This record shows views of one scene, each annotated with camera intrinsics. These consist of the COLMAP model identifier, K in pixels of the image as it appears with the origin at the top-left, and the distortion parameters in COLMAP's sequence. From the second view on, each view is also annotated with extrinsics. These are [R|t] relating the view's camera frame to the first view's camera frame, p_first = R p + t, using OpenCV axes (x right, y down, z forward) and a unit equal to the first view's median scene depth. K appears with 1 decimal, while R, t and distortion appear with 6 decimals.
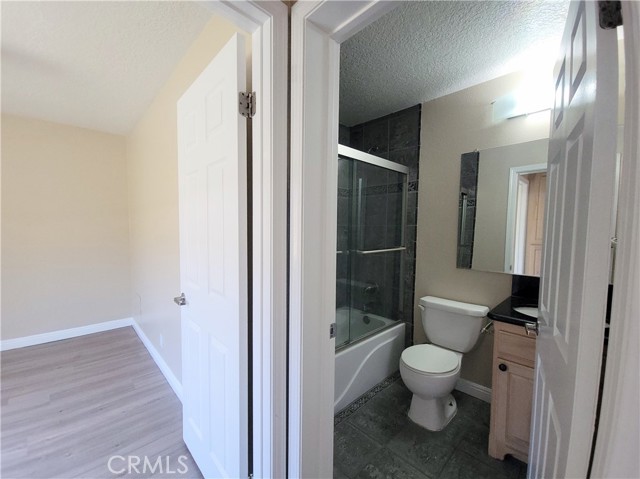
lens RADIAL K [[263.4, 0, 322.7], [0, 263.4, 244.7], [0, 0, 1]] dist [0.000064, -0.000117]
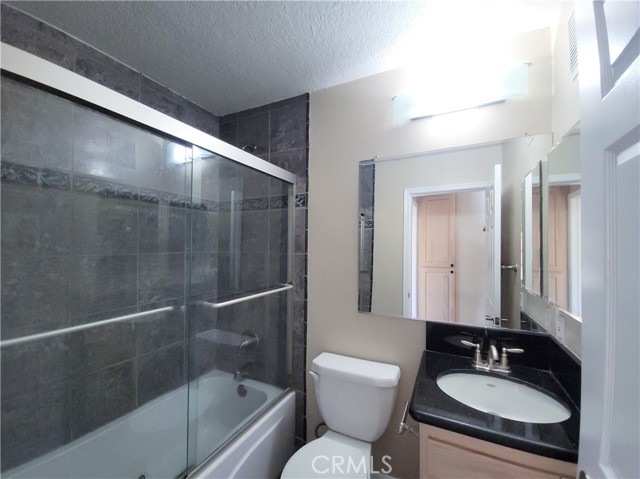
lens RADIAL K [[263.4, 0, 322.7], [0, 263.4, 244.7], [0, 0, 1]] dist [0.000064, -0.000117]
pose [[0.939370, -0.001134, 0.342903, 0.140398], [0.024249, 0.997711, -0.063129, -0.048798], [-0.342046, 0.067617, 0.937247, 0.285821]]
